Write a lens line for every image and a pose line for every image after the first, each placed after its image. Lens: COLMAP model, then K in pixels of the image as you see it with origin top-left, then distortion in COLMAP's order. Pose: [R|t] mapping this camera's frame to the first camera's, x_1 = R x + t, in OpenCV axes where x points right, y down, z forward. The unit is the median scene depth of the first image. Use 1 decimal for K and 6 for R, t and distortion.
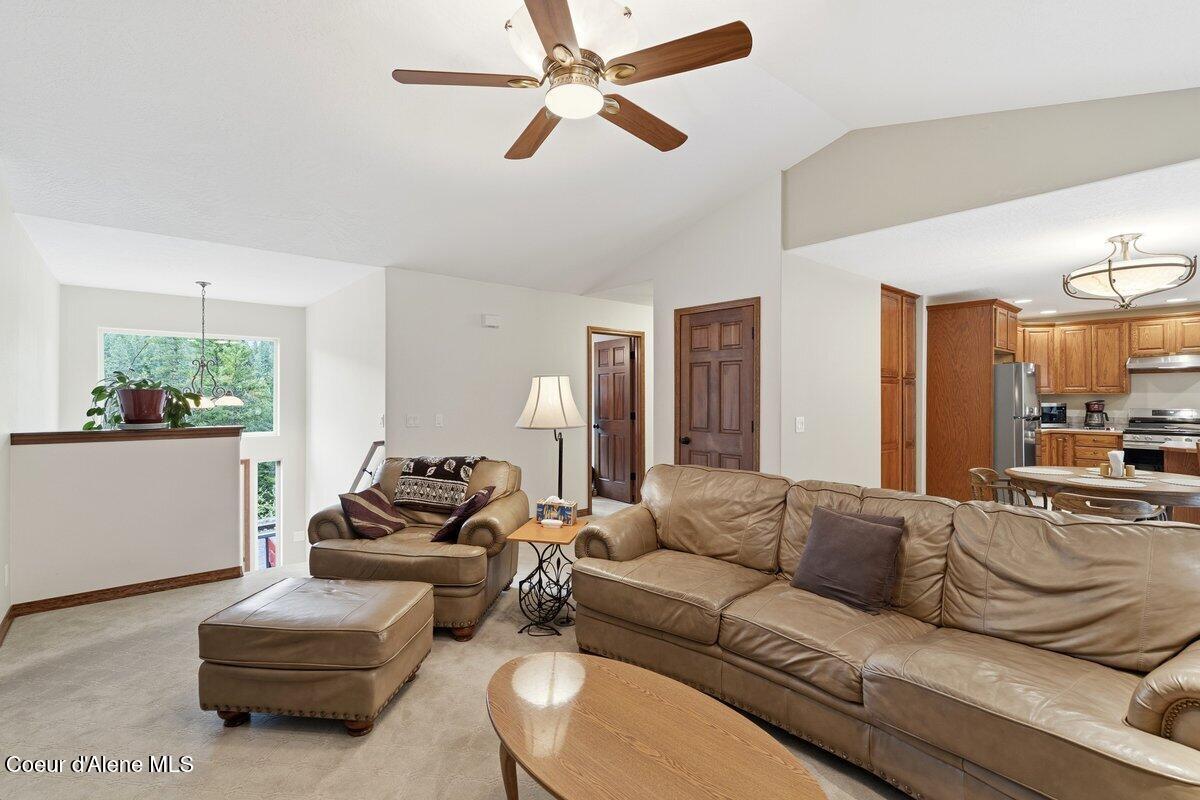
lens RADIAL K [[551.4, 0, 601.5], [0, 551.4, 398.1], [0, 0, 1]] dist [-0.007573, 0.002923]
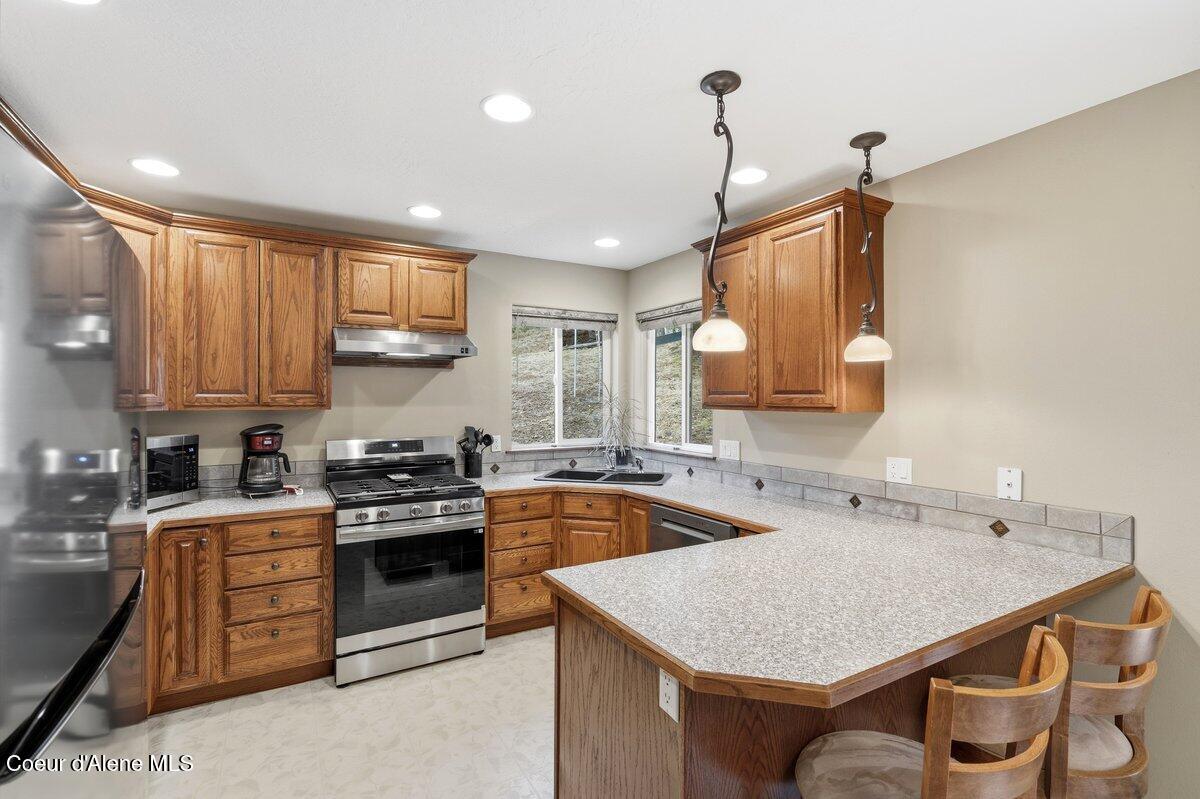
lens RADIAL K [[551.4, 0, 591.6], [0, 551.4, 393.9], [0, 0, 1]] dist [-0.007573, 0.002923]
pose [[0.189669, 0.005683, 0.981832, 0.557953], [0.000062, 0.999983, -0.005800, -0.017503], [-0.981848, 0.001160, 0.189666, 0.702632]]
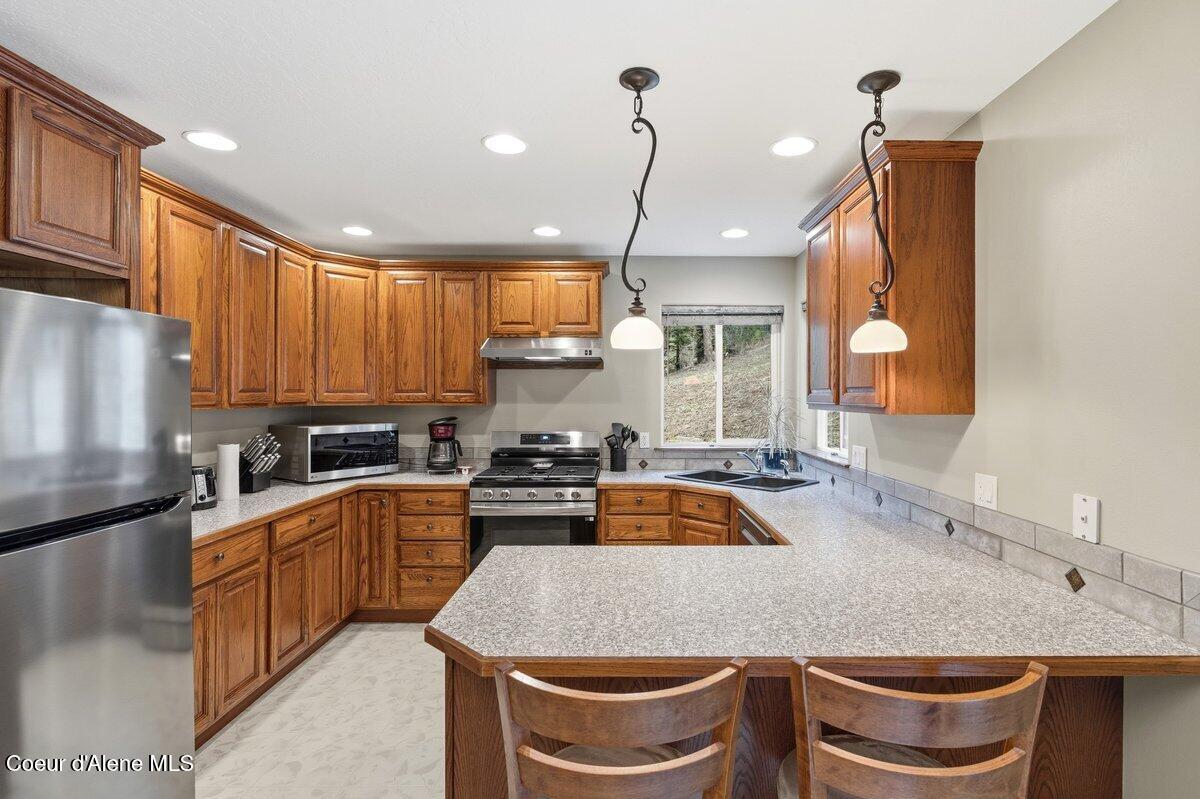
lens RADIAL K [[580.8, 0, 629.3], [0, 580.8, 395.9], [0, 0, 1]] dist [-0.003240, 0.000474]
pose [[0.648253, 0.000814, 0.761425, 0.612281], [-0.000963, 1.000000, -0.000250, -0.017009], [-0.761425, -0.000571, 0.648253, 0.523023]]
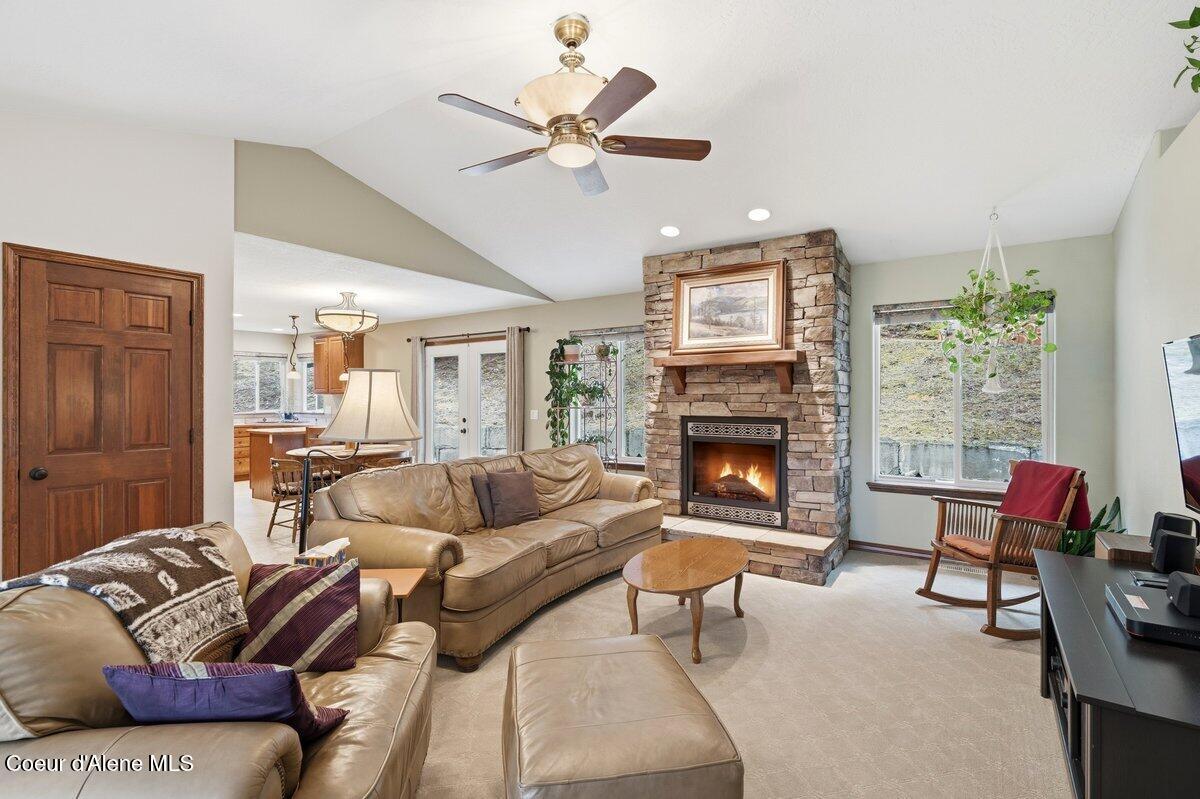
lens RADIAL K [[551.4, 0, 591.2], [0, 551.4, 390.7], [0, 0, 1]] dist [-0.007573, 0.002923]
pose [[-0.256466, 0.009907, 0.966502, -0.392430], [0.005234, 0.999947, -0.008861, -0.001860], [-0.966539, 0.002786, -0.256505, 0.401409]]
